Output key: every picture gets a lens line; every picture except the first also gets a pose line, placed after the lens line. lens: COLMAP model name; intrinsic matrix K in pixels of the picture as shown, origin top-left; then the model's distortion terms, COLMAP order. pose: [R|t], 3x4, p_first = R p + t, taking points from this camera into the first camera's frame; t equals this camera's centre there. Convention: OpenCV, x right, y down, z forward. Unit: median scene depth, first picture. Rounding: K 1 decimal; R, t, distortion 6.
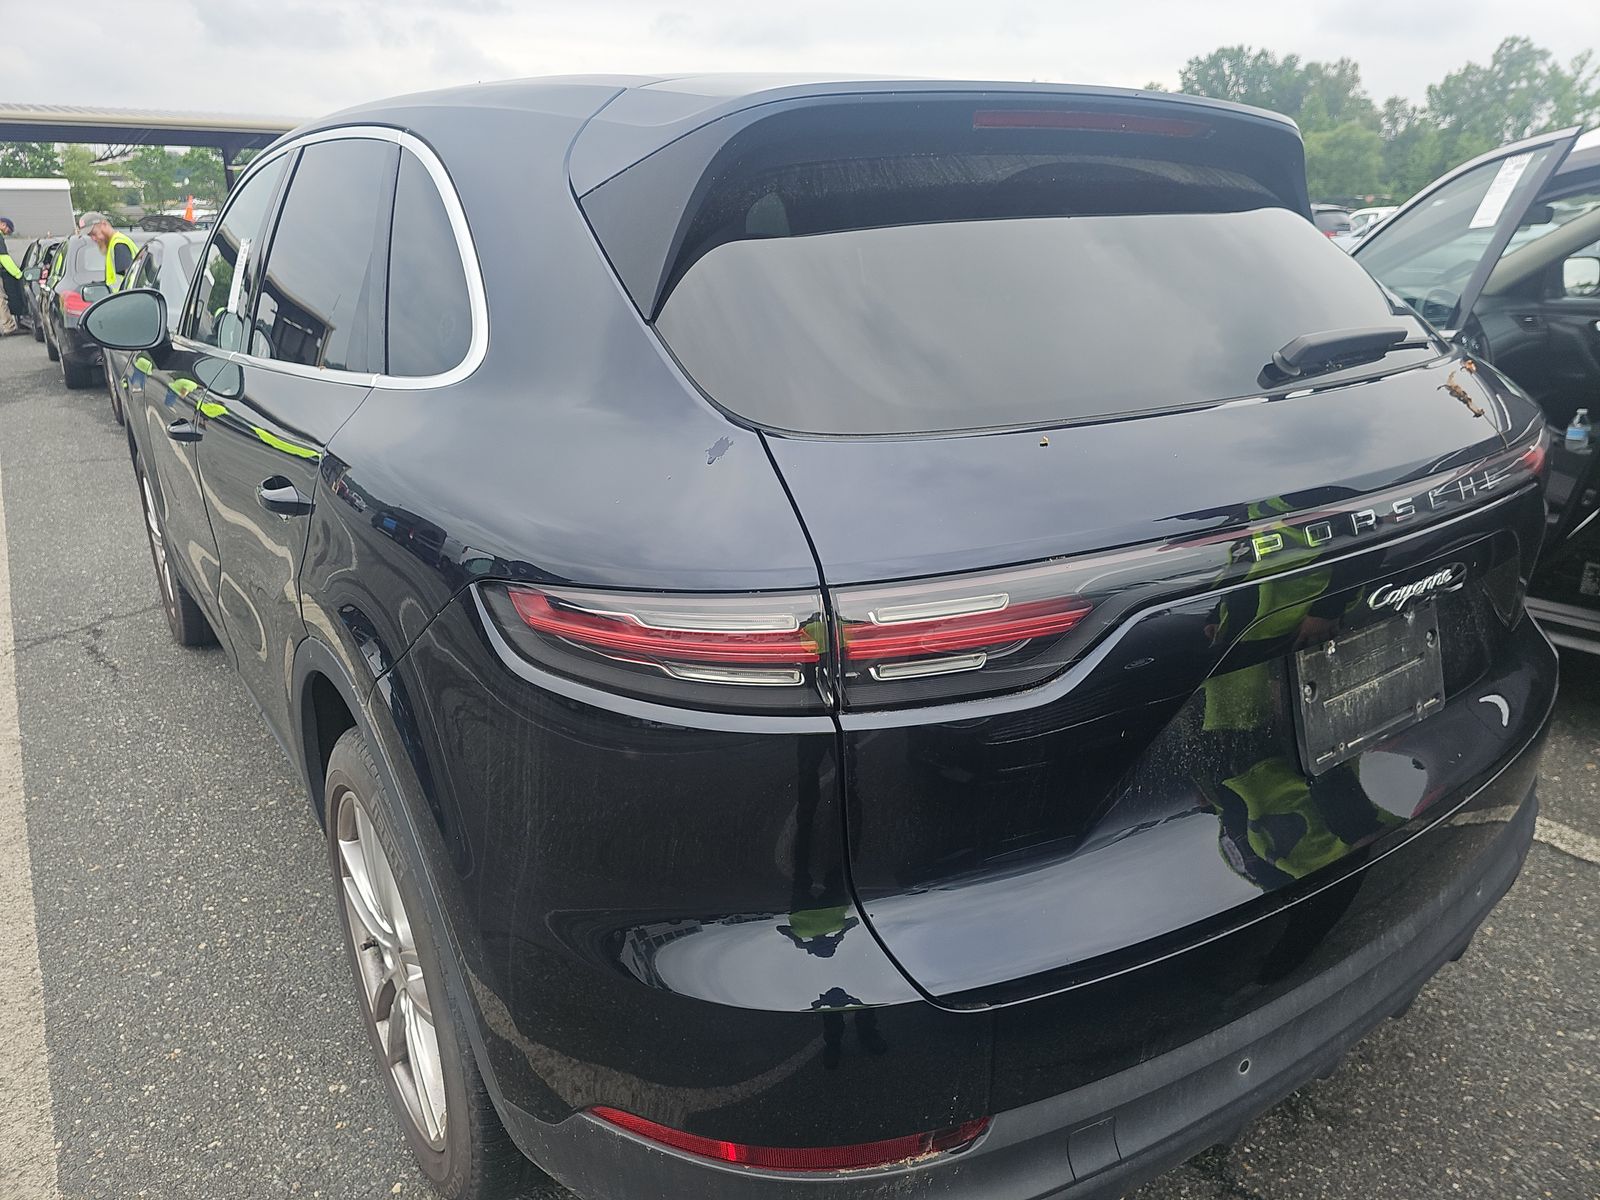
lens RADIAL K [[1119.6, 0, 803.1], [0, 1119.6, 593.2], [0, 0, 1]] dist [0.058139, -0.067790]
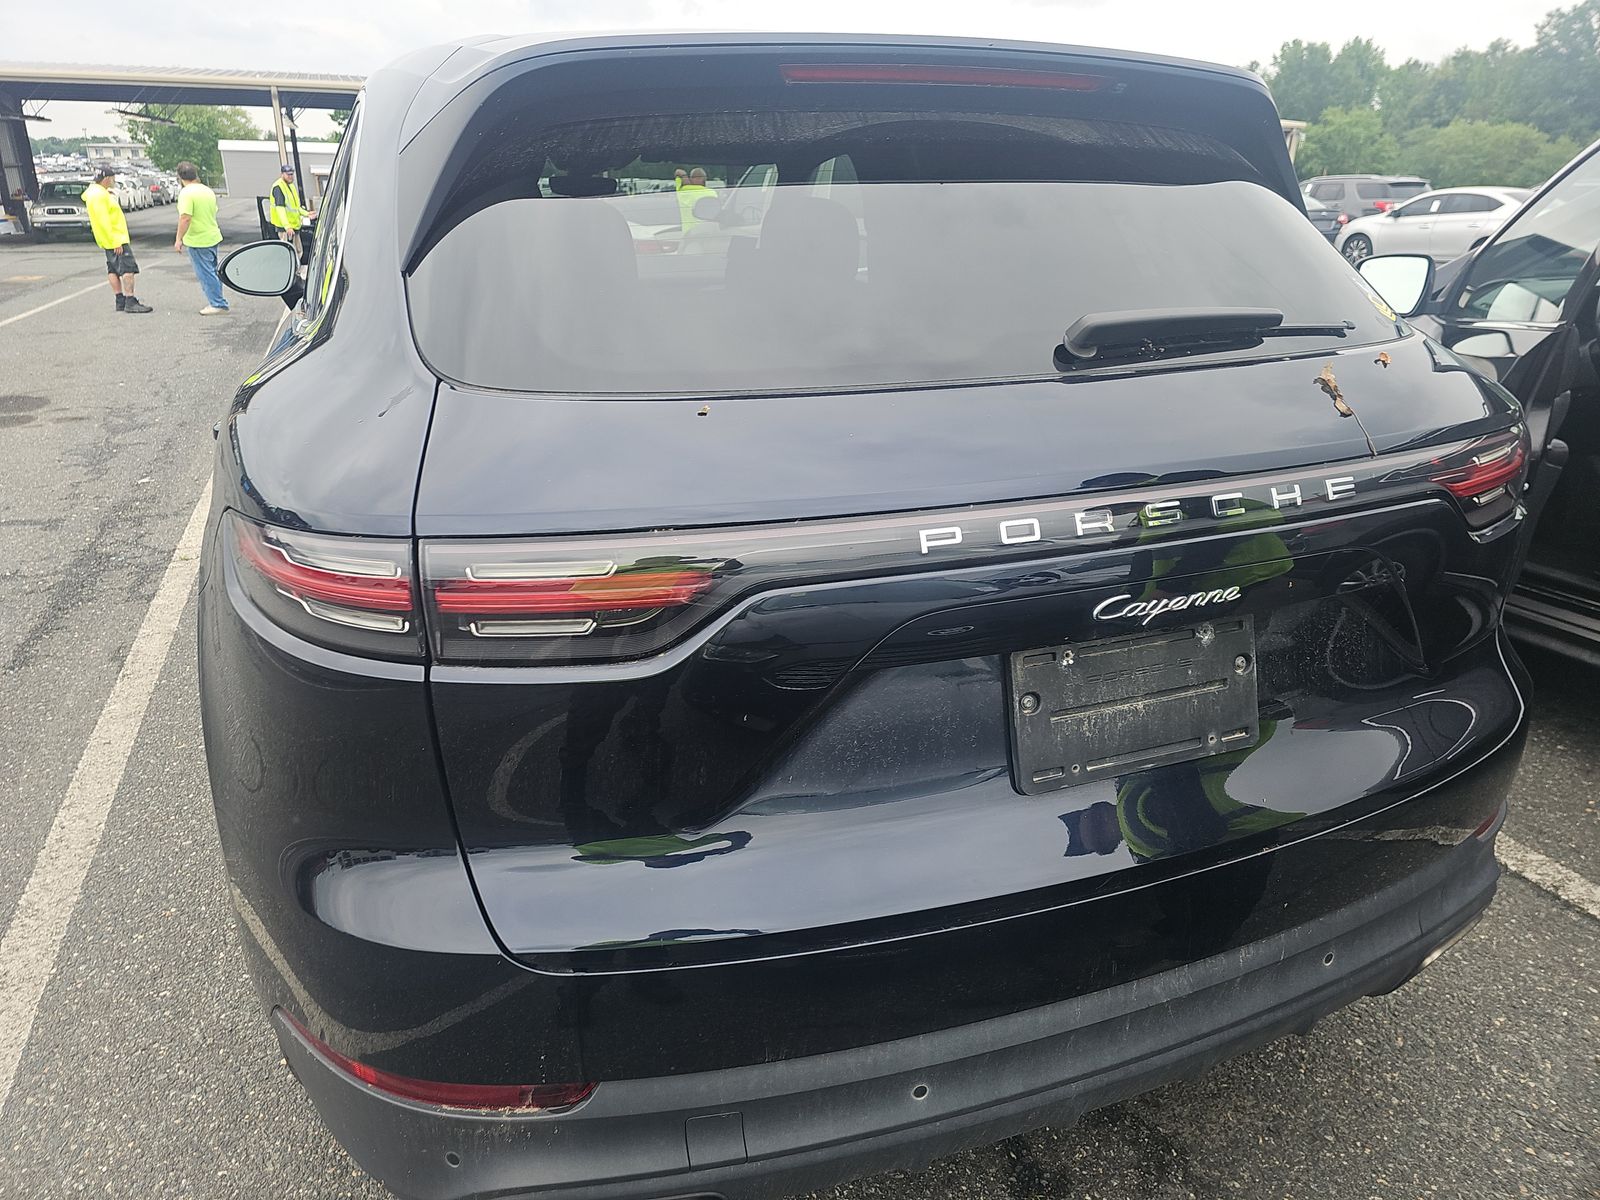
lens RADIAL K [[1119.6, 0, 803.1], [0, 1119.6, 593.2], [0, 0, 1]] dist [0.058139, -0.067790]
pose [[0.966704, 0.094739, -0.237714, 0.469817], [-0.088852, 0.995416, 0.035384, -0.017683], [0.239976, -0.013084, 0.970691, 0.070826]]
